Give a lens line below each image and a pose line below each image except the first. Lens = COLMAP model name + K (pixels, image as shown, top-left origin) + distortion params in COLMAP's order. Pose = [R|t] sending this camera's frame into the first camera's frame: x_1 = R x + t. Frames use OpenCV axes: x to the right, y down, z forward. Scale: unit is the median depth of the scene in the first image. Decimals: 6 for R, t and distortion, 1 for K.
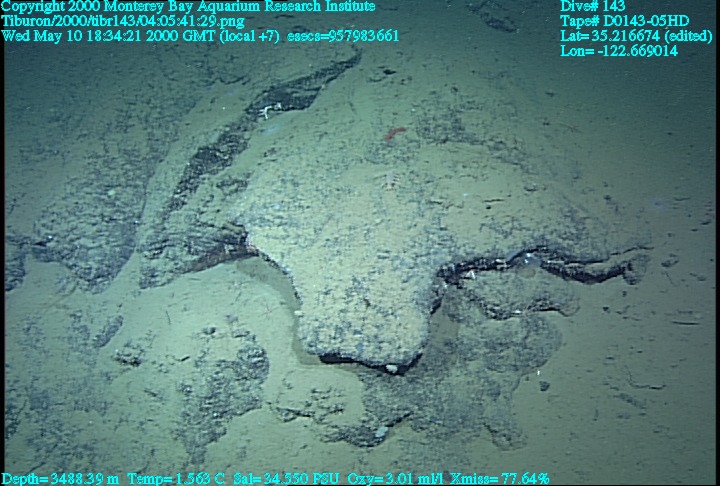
lens RADIAL K [[519.0, 0, 357.7], [0, 519.0, 243.2], [0, 0, 1]] dist [-0.050090, 0.062186]
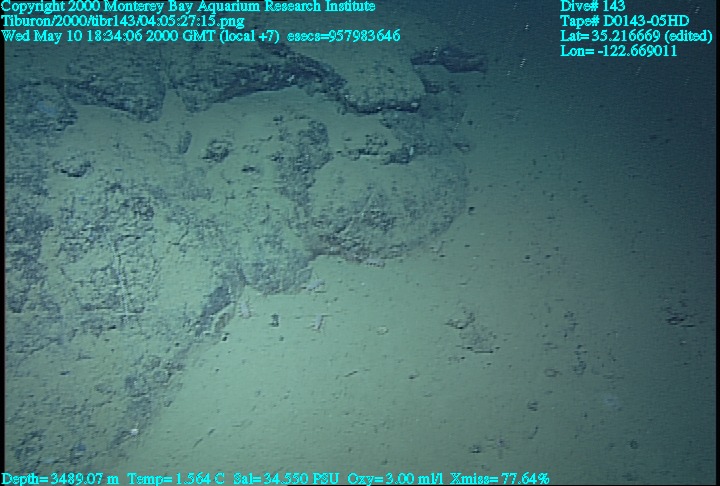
lens RADIAL K [[519.0, 0, 361.4], [0, 519.0, 244.4], [0, 0, 1]] dist [-0.050090, 0.062186]
pose [[0.813543, -0.213793, 0.540777, -0.894569], [0.229361, 0.972542, 0.039440, 0.476678], [-0.534360, 0.091947, 0.840241, -0.230626]]
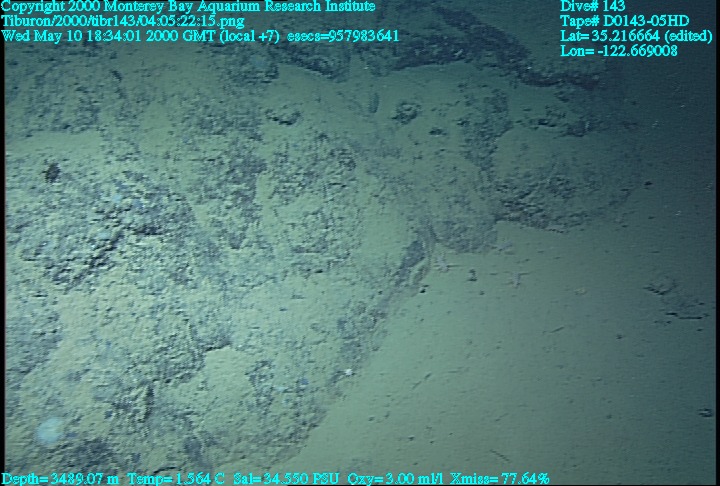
lens RADIAL K [[519.0, 0, 360.4], [0, 519.0, 242.0], [0, 0, 1]] dist [-0.050090, 0.062186]
pose [[0.852617, -0.149228, 0.500775, -1.247738], [0.179463, 0.983686, -0.012422, 0.537939], [-0.490752, 0.100462, 0.865488, -0.026889]]
